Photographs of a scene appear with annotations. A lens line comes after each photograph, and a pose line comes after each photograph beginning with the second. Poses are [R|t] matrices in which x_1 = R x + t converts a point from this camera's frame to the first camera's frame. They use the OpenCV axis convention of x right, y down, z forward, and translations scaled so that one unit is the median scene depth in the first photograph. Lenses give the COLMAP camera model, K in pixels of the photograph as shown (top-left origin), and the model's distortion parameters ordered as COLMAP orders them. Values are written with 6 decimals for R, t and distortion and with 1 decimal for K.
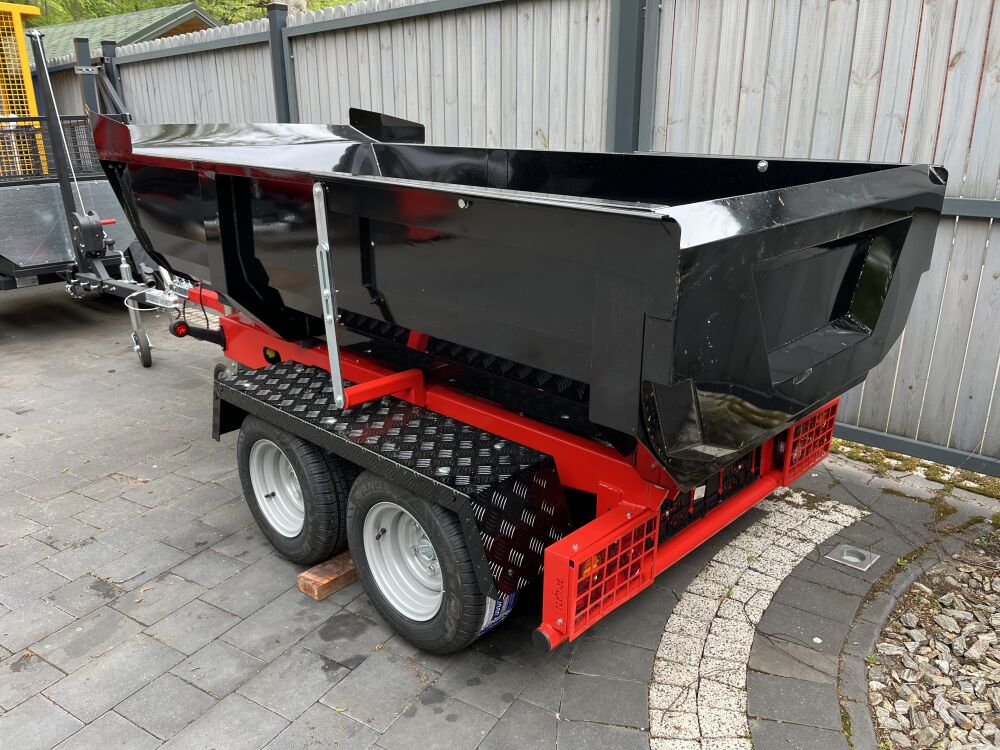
lens RADIAL K [[761.1, 0, 491.5], [0, 761.1, 381.9], [0, 0, 1]] dist [0.065820, -0.082876]
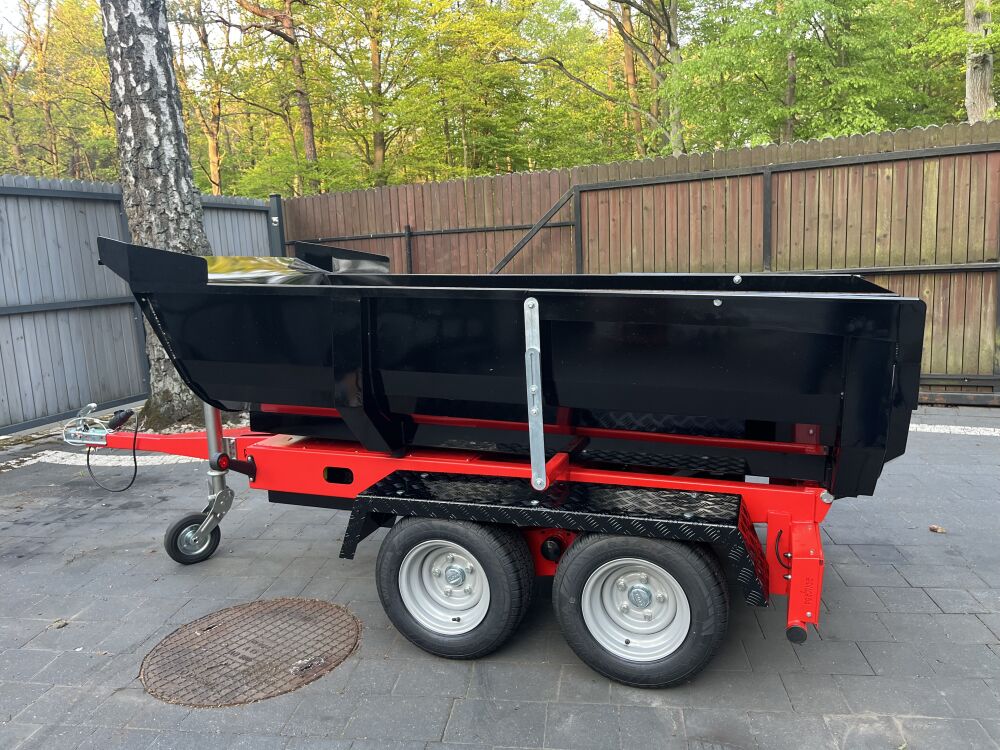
lens RADIAL K [[761.1, 0, 502.5], [0, 761.1, 379.6], [0, 0, 1]] dist [0.065820, -0.082876]
pose [[0.901214, -0.076853, 0.426505, -0.610260], [0.149508, 0.978866, -0.139530, 0.020972], [-0.406768, 0.189512, 0.893658, -0.018619]]
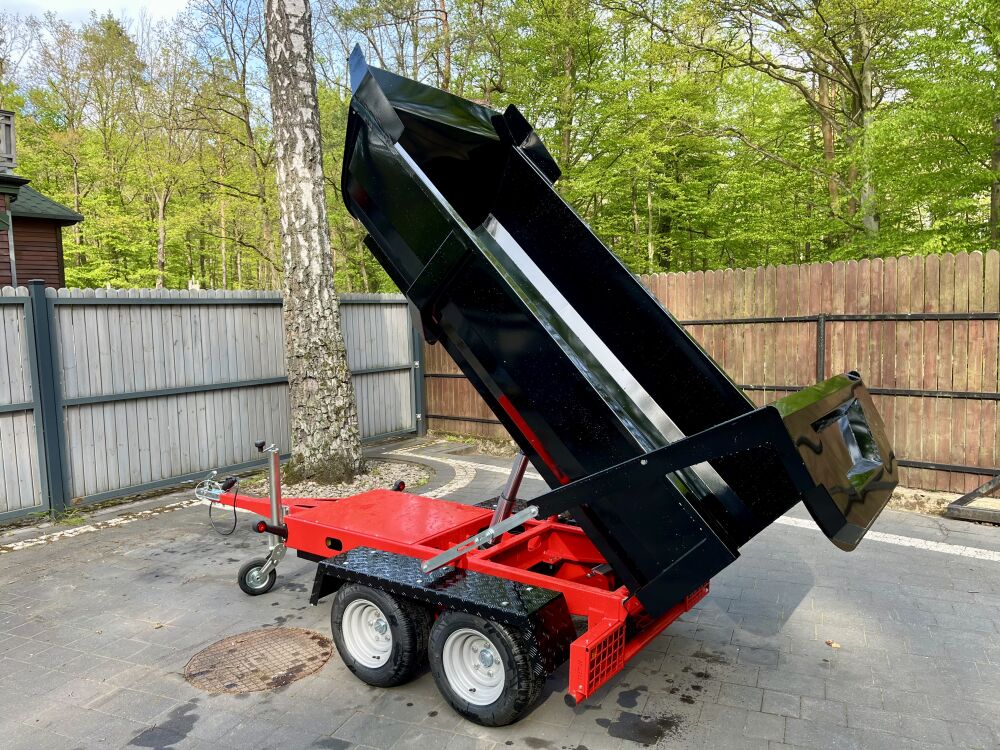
lens RADIAL K [[761.1, 0, 490.3], [0, 761.1, 384.6], [0, 0, 1]] dist [0.065820, -0.082876]
pose [[0.986278, -0.008941, 0.164853, -0.275133], [0.046395, 0.973304, -0.224784, 0.015144], [-0.158442, 0.229348, 0.960362, -0.578684]]
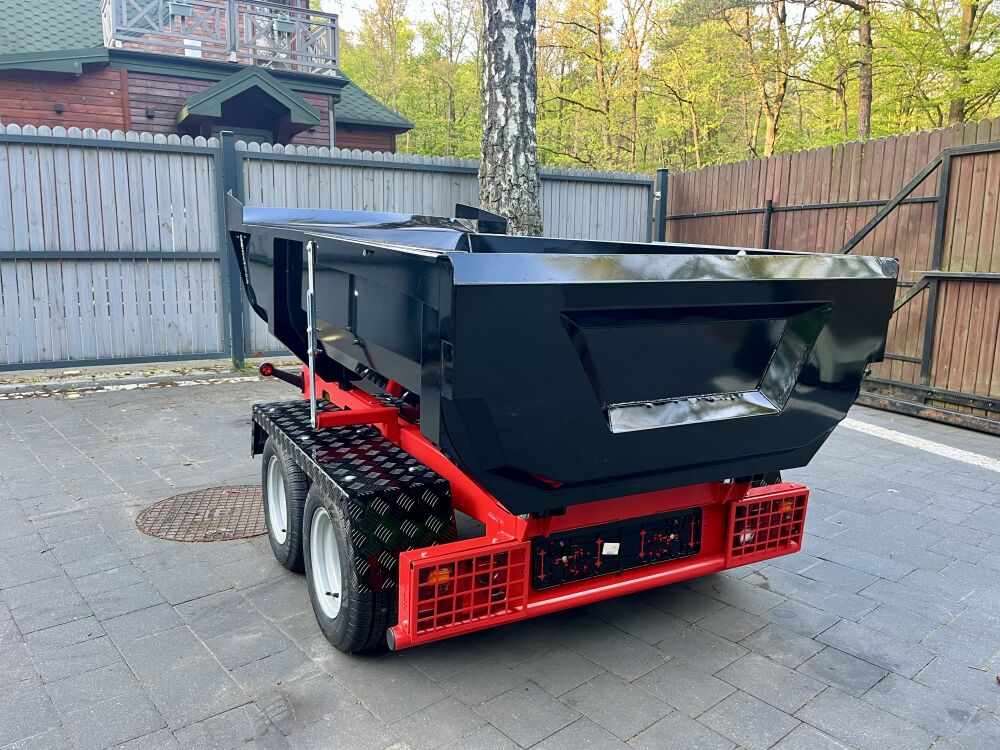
lens RADIAL K [[761.1, 0, 490.6], [0, 761.1, 371.8], [0, 0, 1]] dist [0.065820, -0.082876]
pose [[0.955671, 0.094491, -0.278864, 0.333004], [-0.136432, 0.981406, -0.135011, 0.062418], [0.260922, 0.167072, 0.950793, -0.060026]]
